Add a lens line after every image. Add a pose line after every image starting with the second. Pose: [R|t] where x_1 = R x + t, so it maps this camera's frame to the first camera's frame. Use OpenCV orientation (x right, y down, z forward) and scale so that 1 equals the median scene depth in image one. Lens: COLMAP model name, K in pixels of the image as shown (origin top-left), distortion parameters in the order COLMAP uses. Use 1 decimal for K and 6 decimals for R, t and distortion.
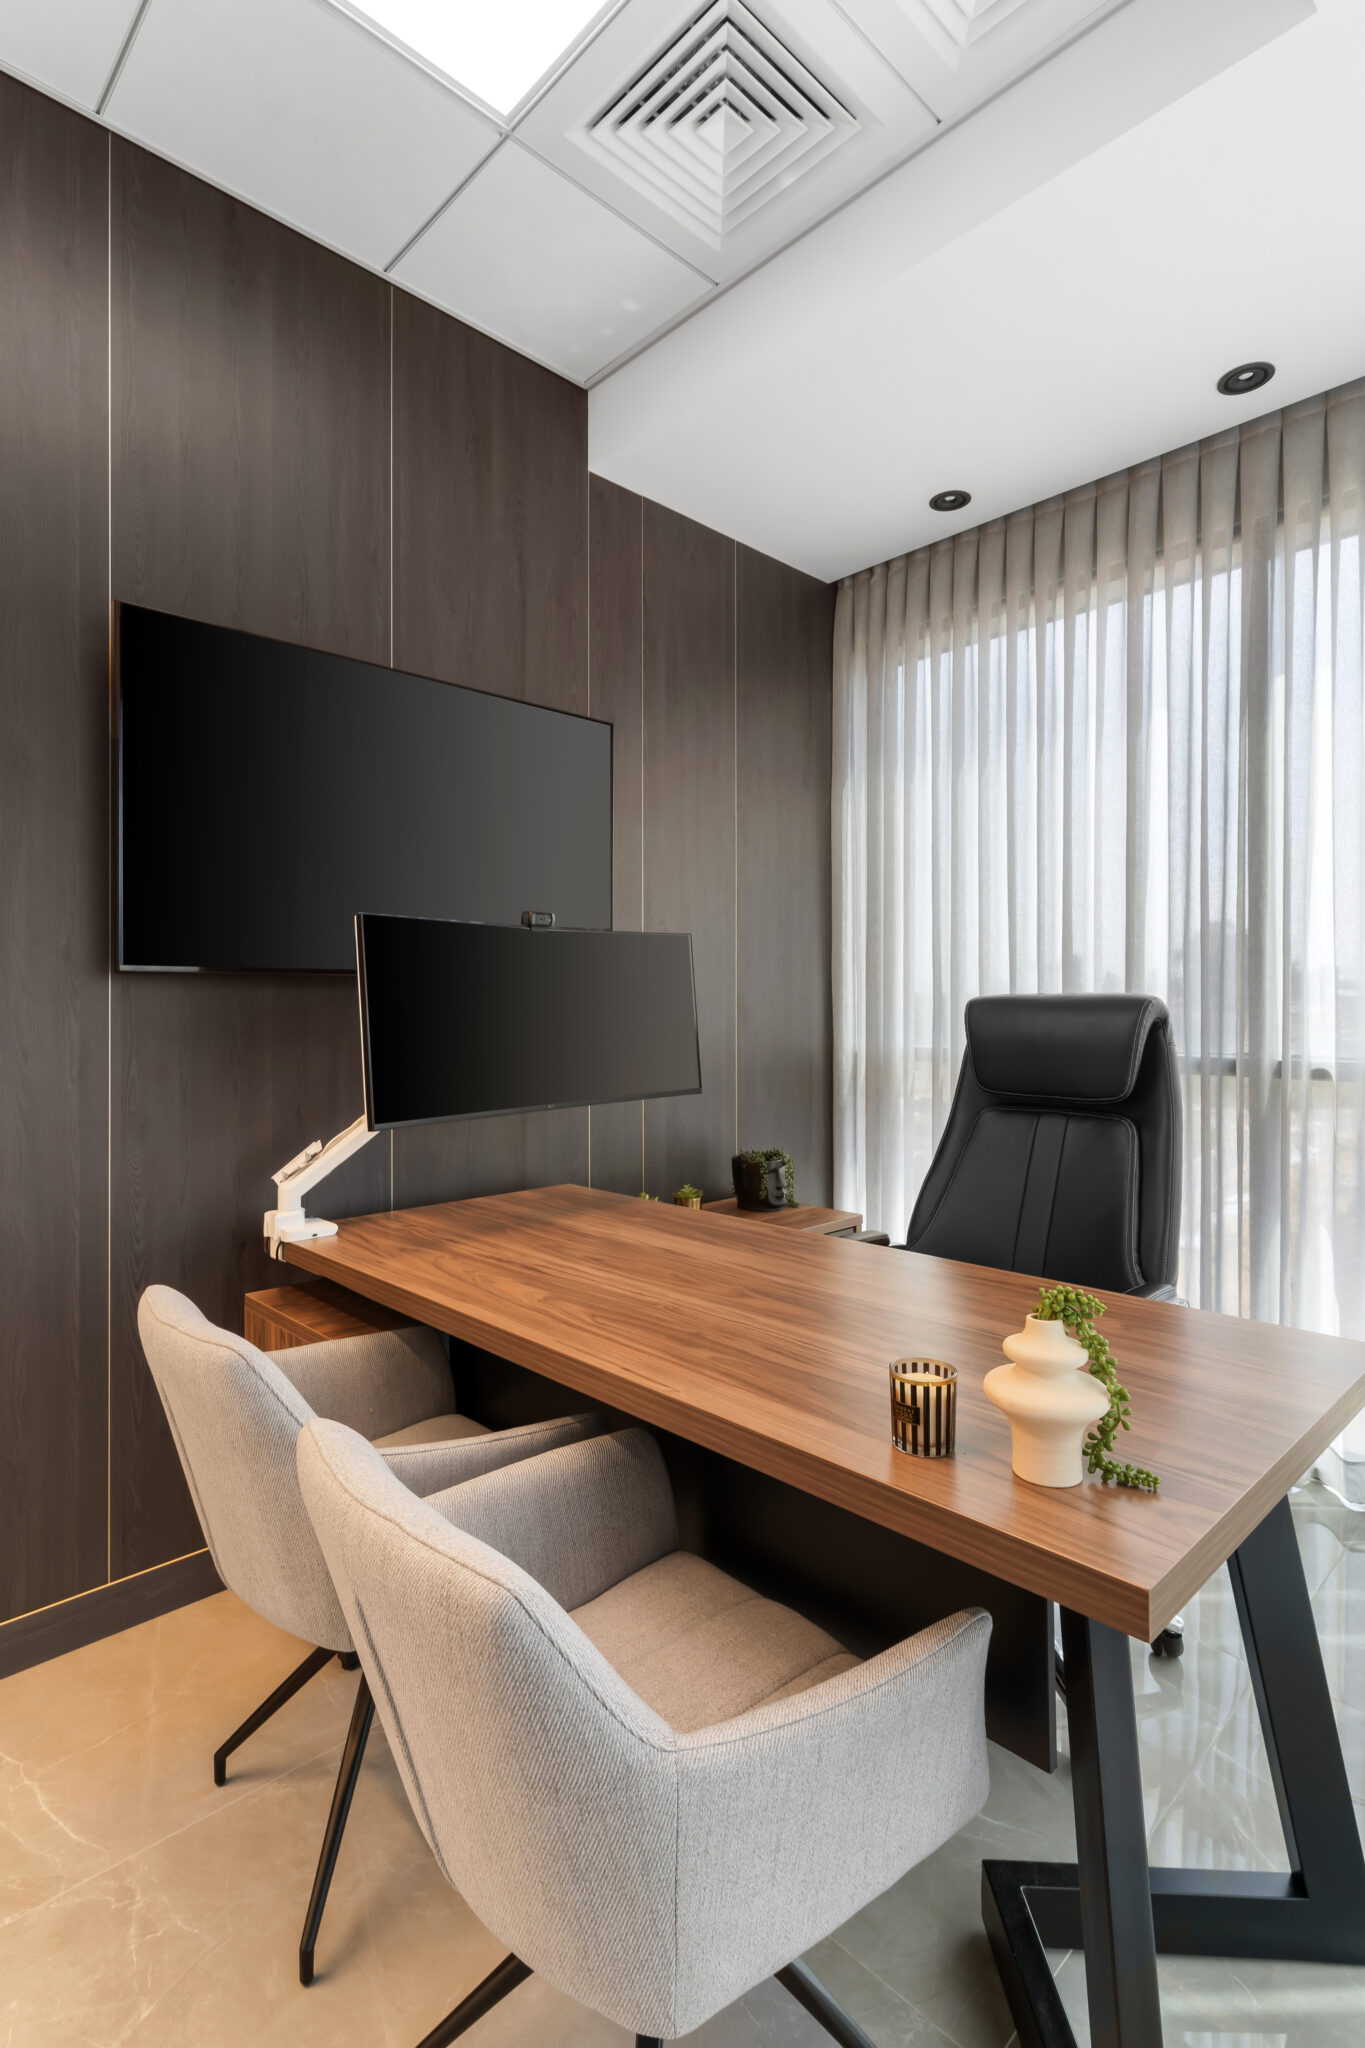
lens RADIAL K [[996.4, 0, 681.1], [0, 996.4, 1012.4], [0, 0, 1]] dist [0.001190, 0.000191]
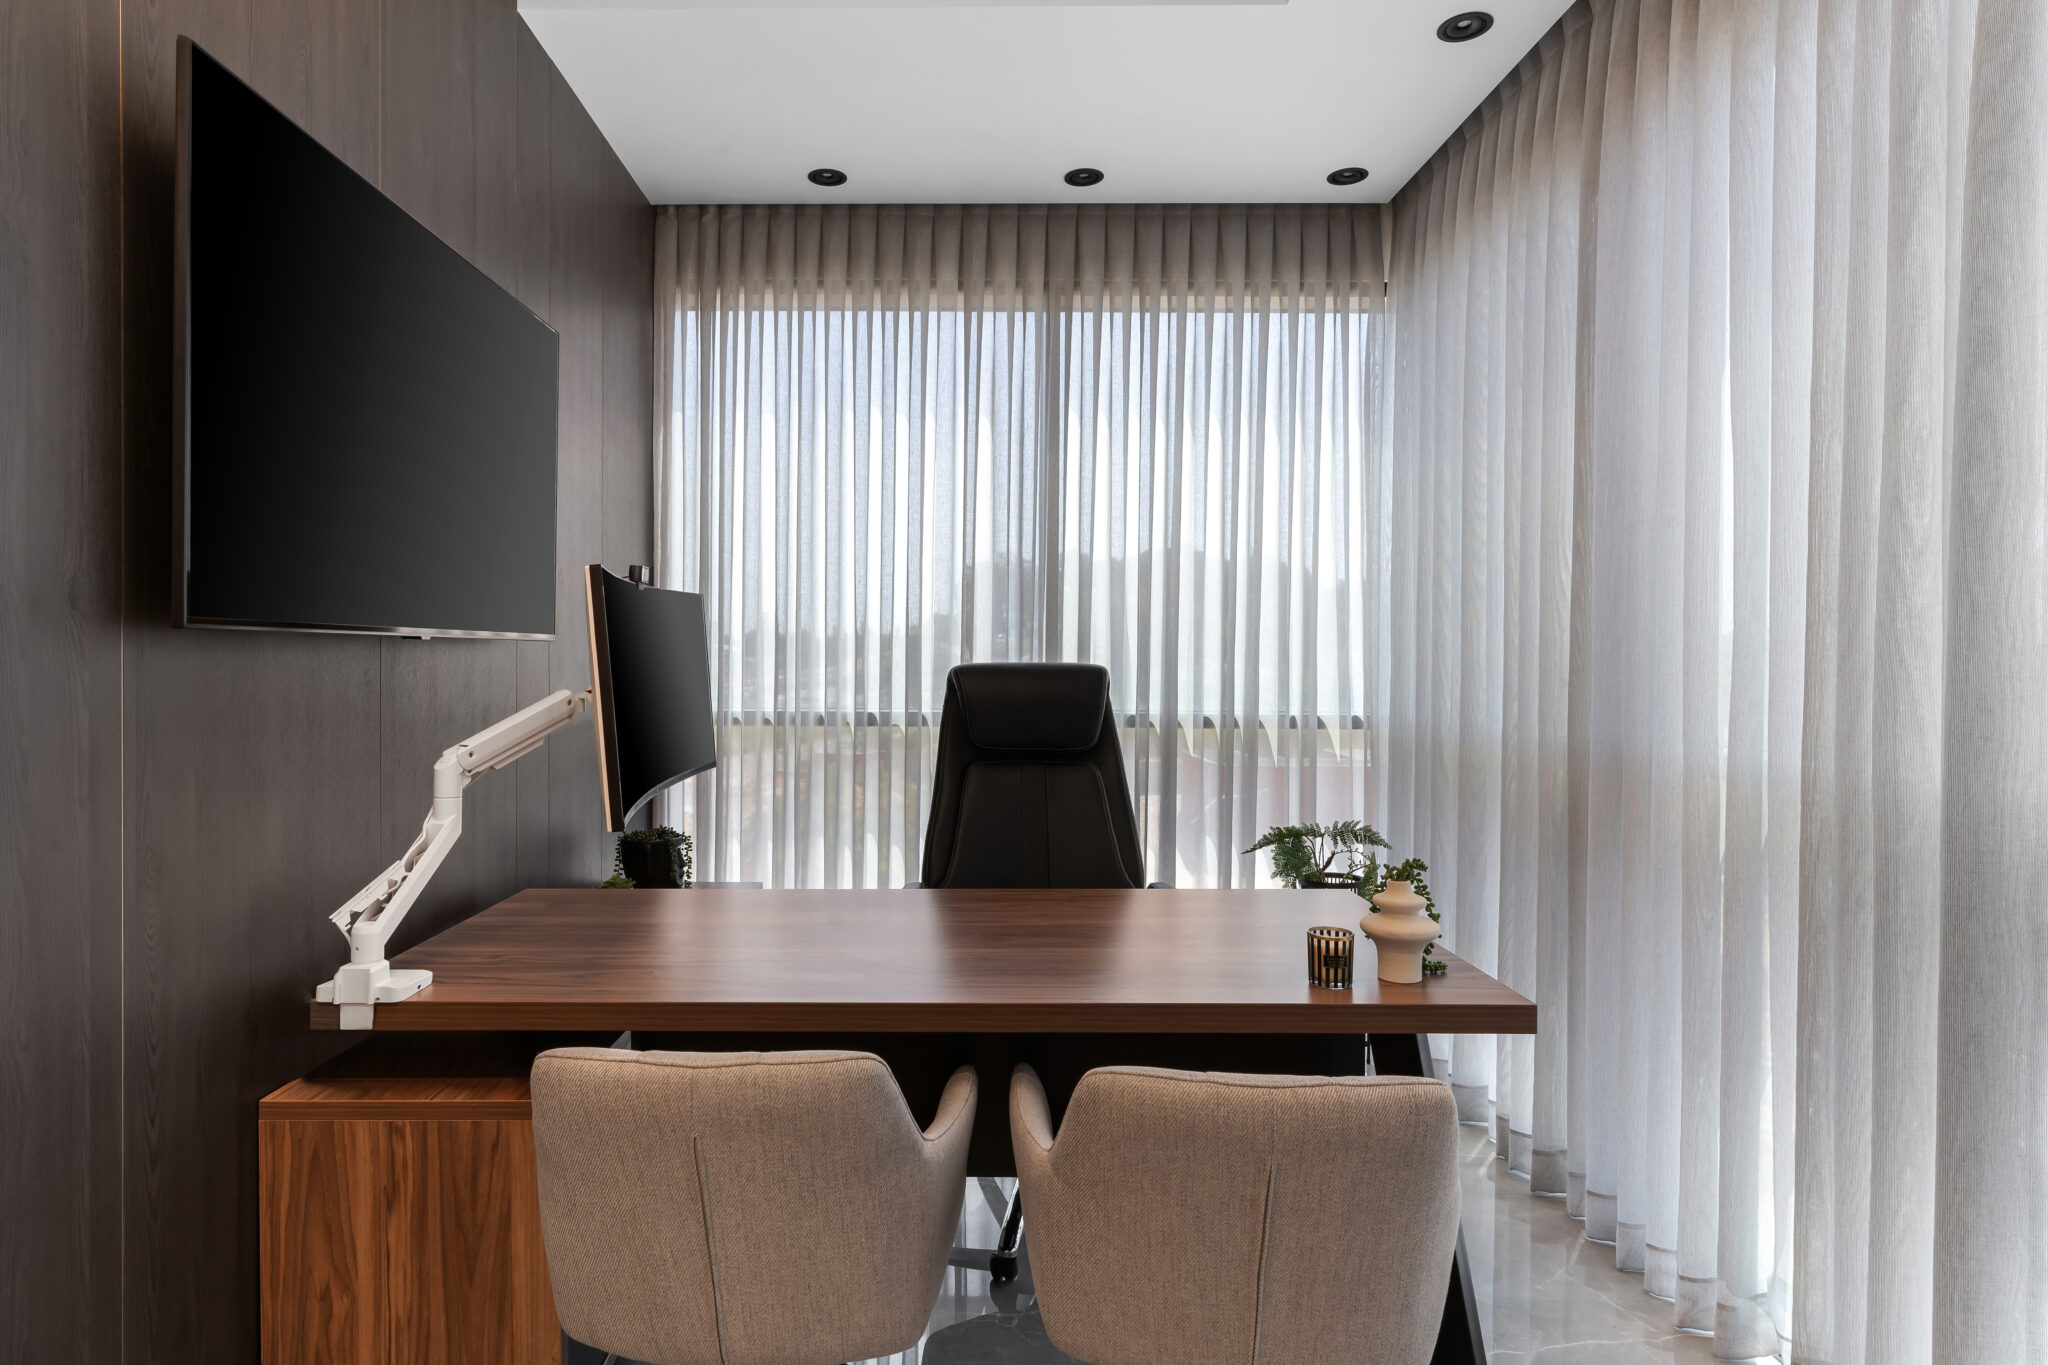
lens RADIAL K [[1101.0, 0, 1024.0], [0, 1101.0, 682.5], [0, 0, 1]] dist [-0.001270, -0.000046]
pose [[0.693049, -0.009684, 0.720825, -0.604043], [0.004055, 0.999946, 0.009535, -0.008243], [-0.720879, -0.003686, 0.693051, 0.105019]]
